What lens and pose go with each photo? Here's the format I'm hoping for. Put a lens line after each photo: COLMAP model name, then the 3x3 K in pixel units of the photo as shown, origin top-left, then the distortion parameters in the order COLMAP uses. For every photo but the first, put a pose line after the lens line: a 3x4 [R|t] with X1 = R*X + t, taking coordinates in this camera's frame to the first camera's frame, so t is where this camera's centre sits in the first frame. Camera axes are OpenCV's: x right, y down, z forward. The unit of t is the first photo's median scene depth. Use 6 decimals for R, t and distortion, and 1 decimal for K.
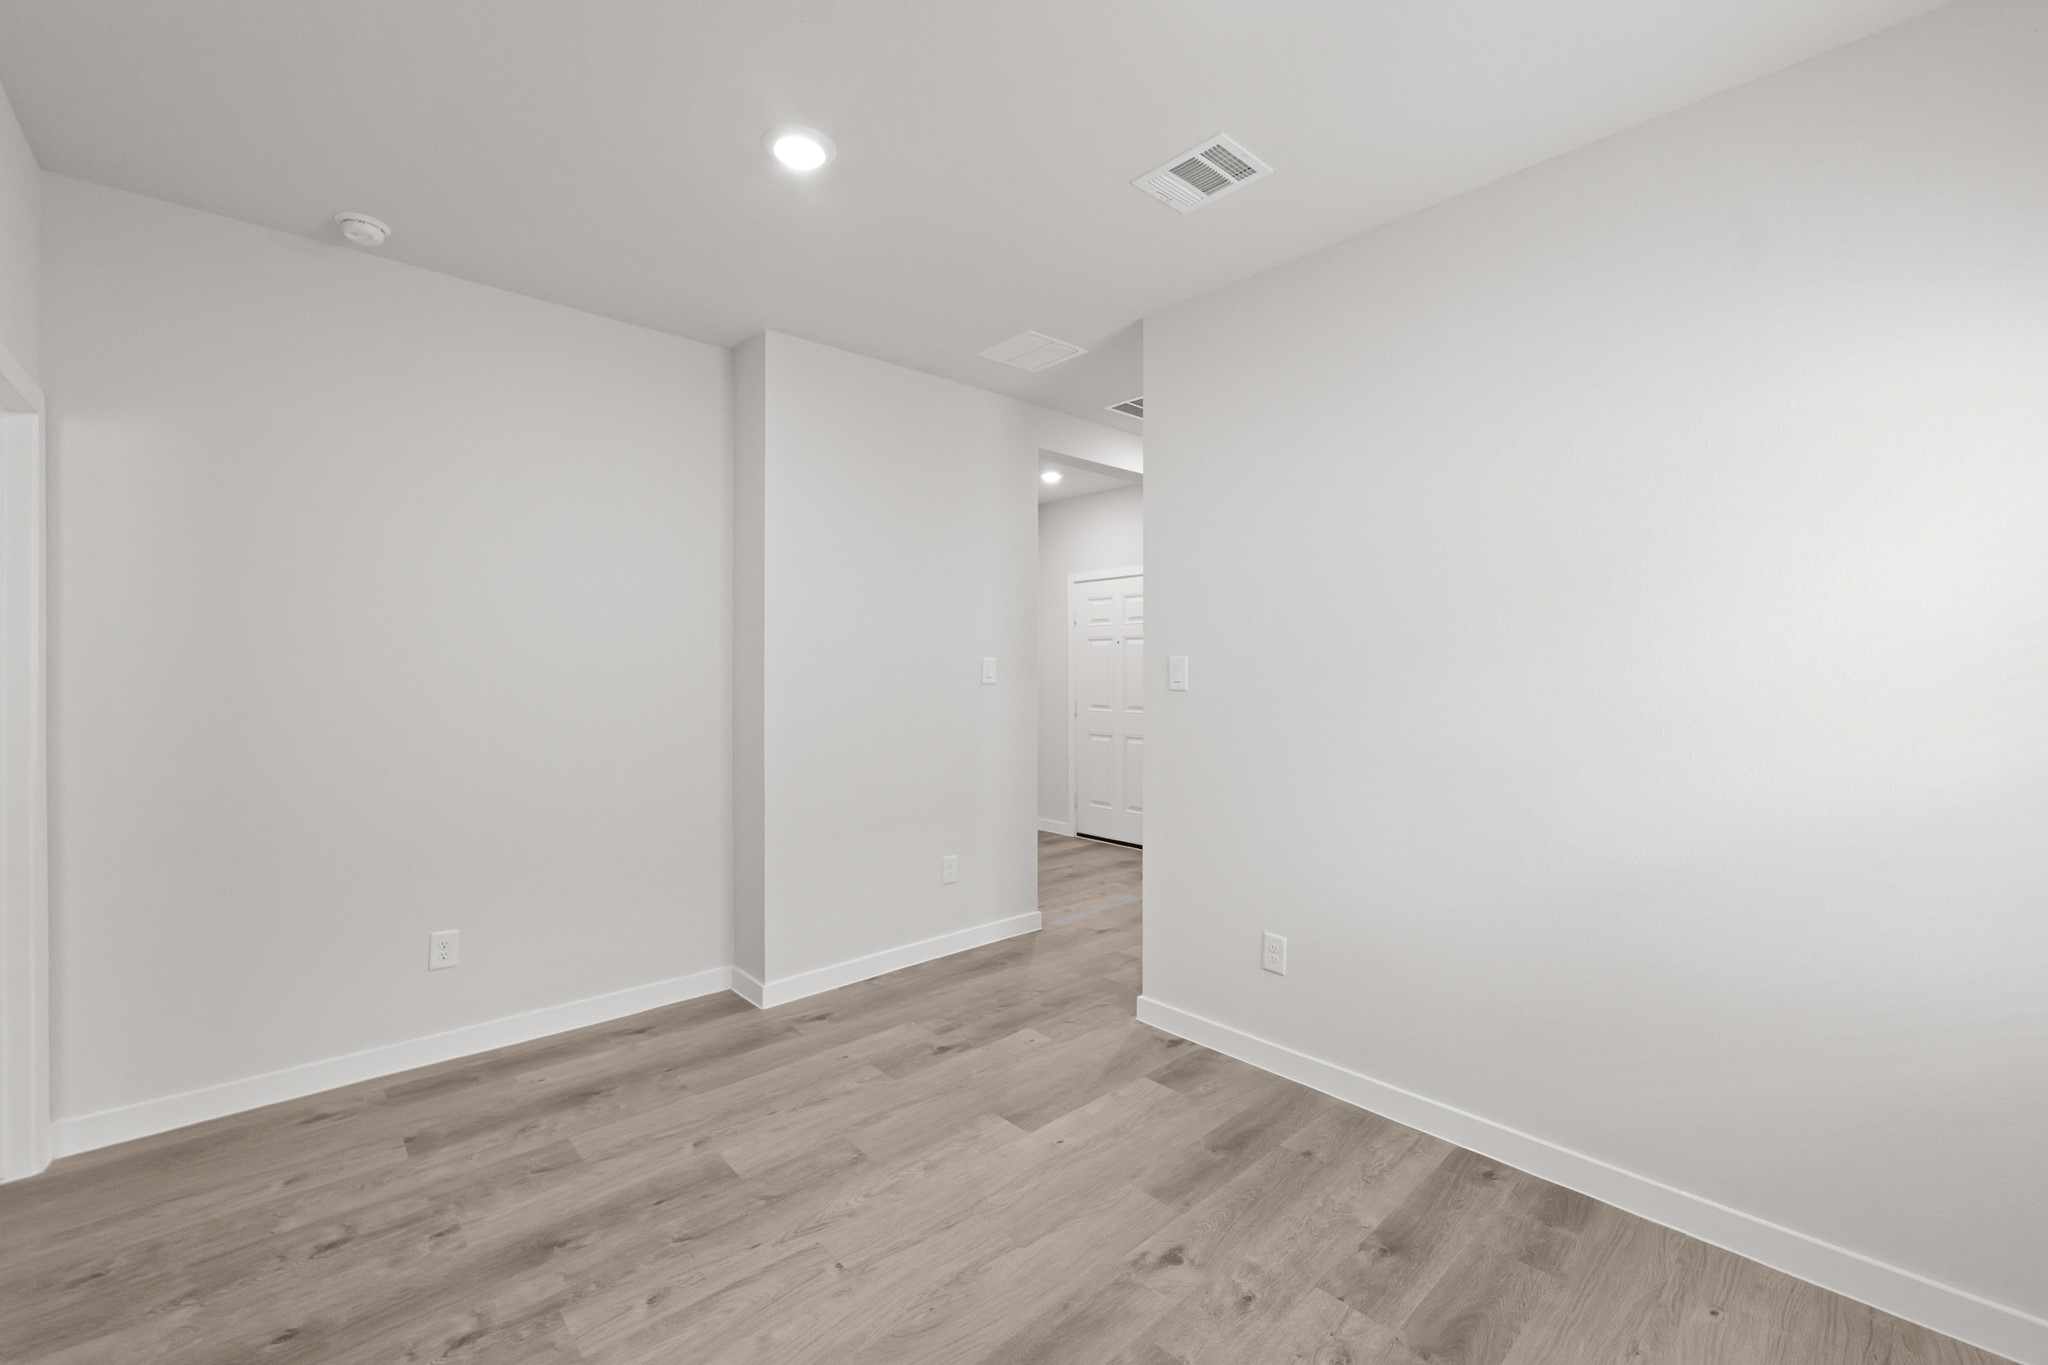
lens RADIAL K [[847.3, 0, 1024.0], [0, 847.3, 682.5], [0, 0, 1]] dist [0.002113, 0.000206]
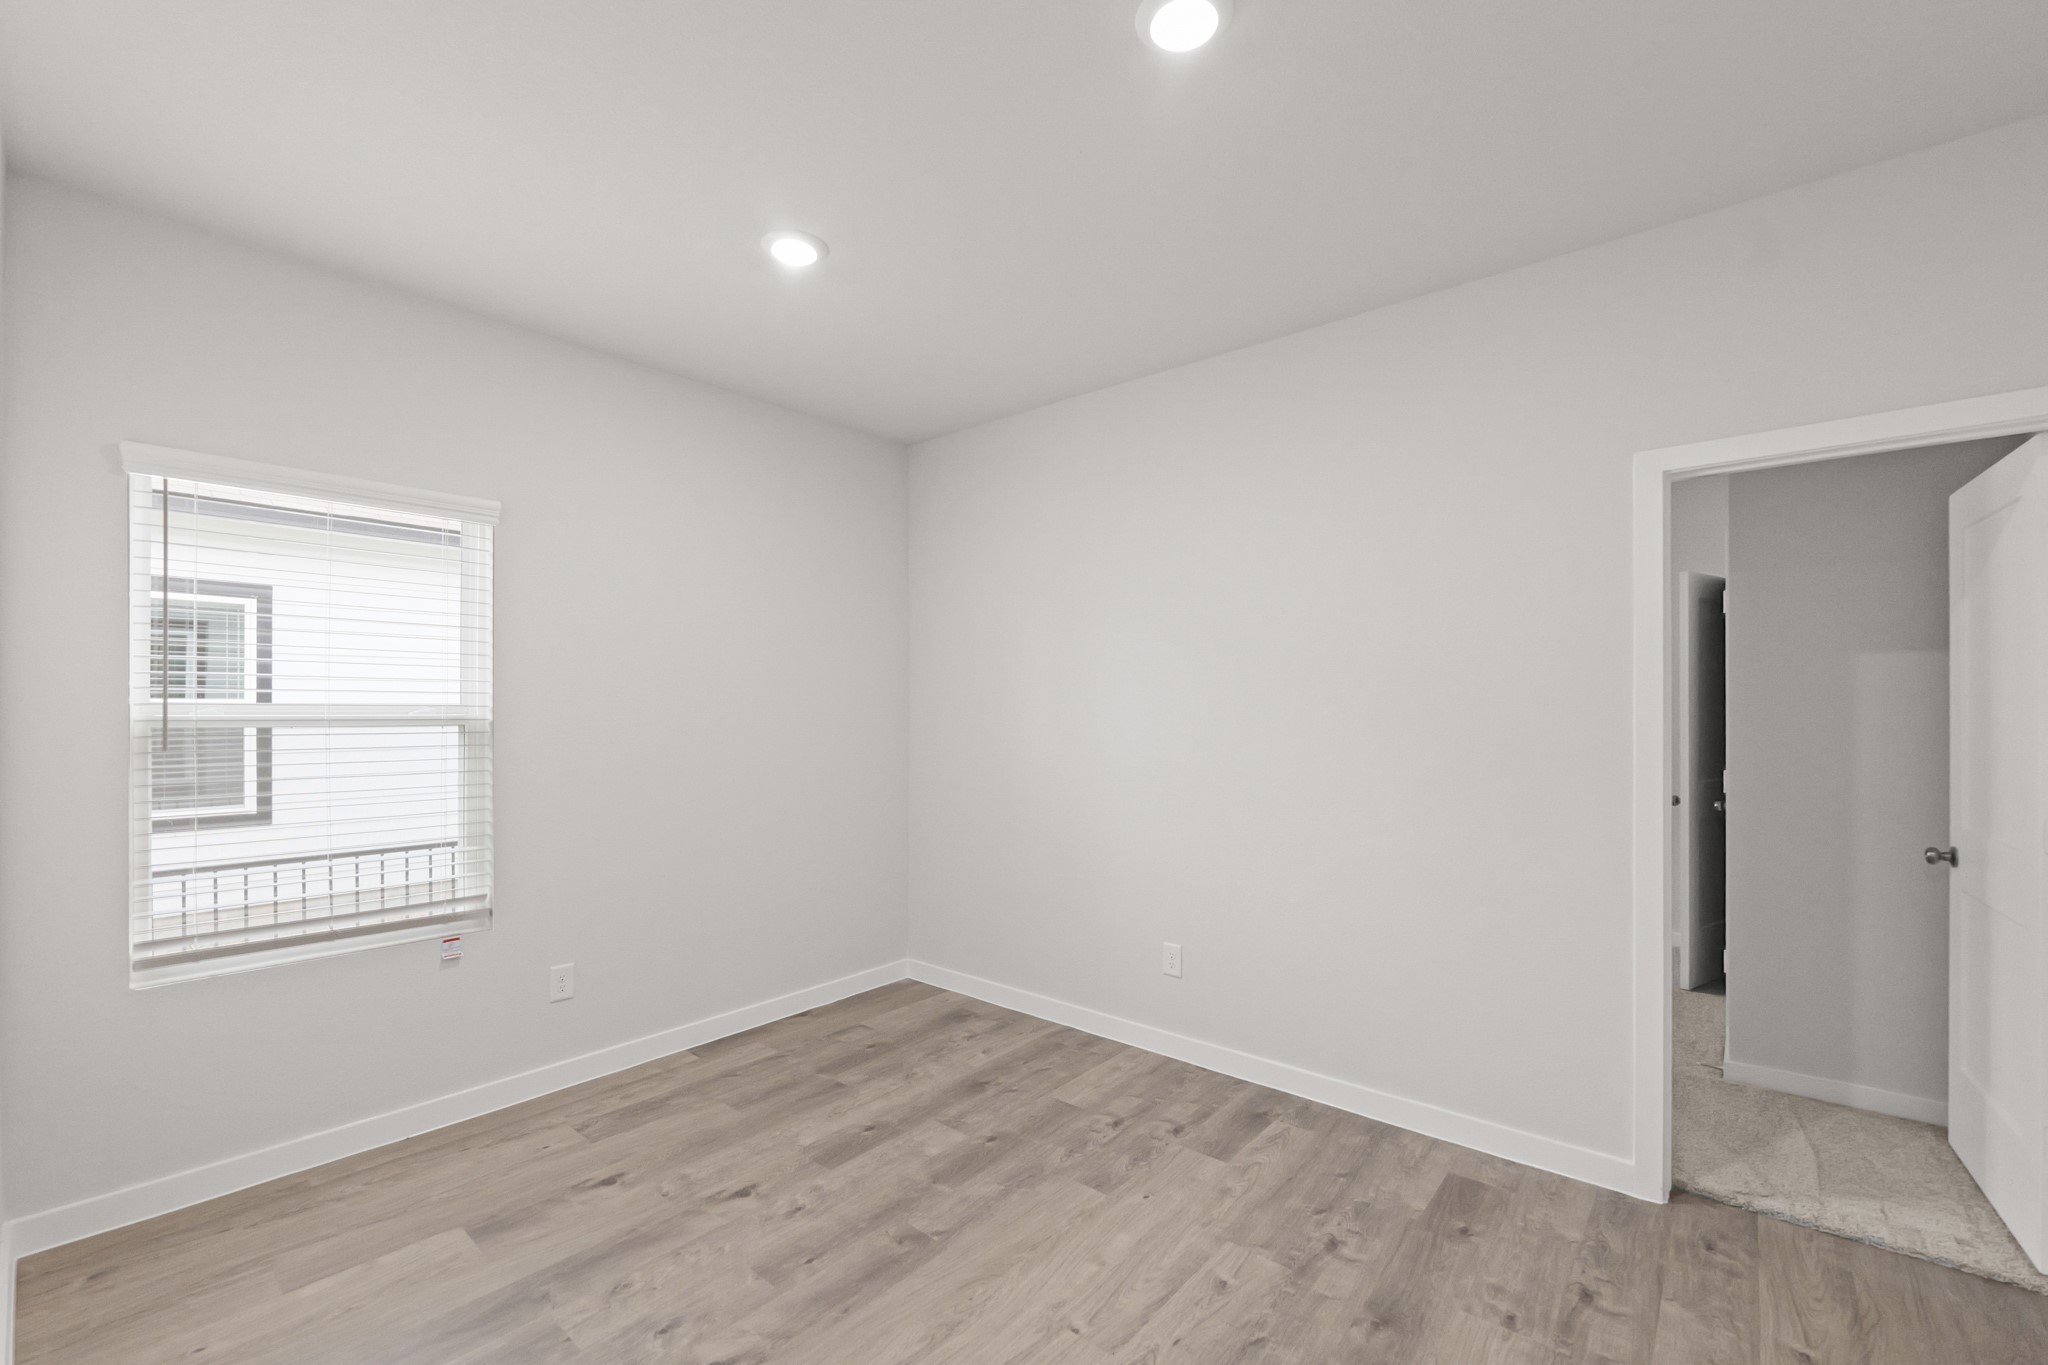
lens RADIAL K [[847.3, 0, 1024.0], [0, 847.3, 682.5], [0, 0, 1]] dist [0.002113, 0.000206]
pose [[-0.992346, -0.001627, -0.123475, -0.039663], [-0.000920, 0.999983, -0.005781, -0.051751], [0.123482, -0.005623, -0.992331, 2.033771]]
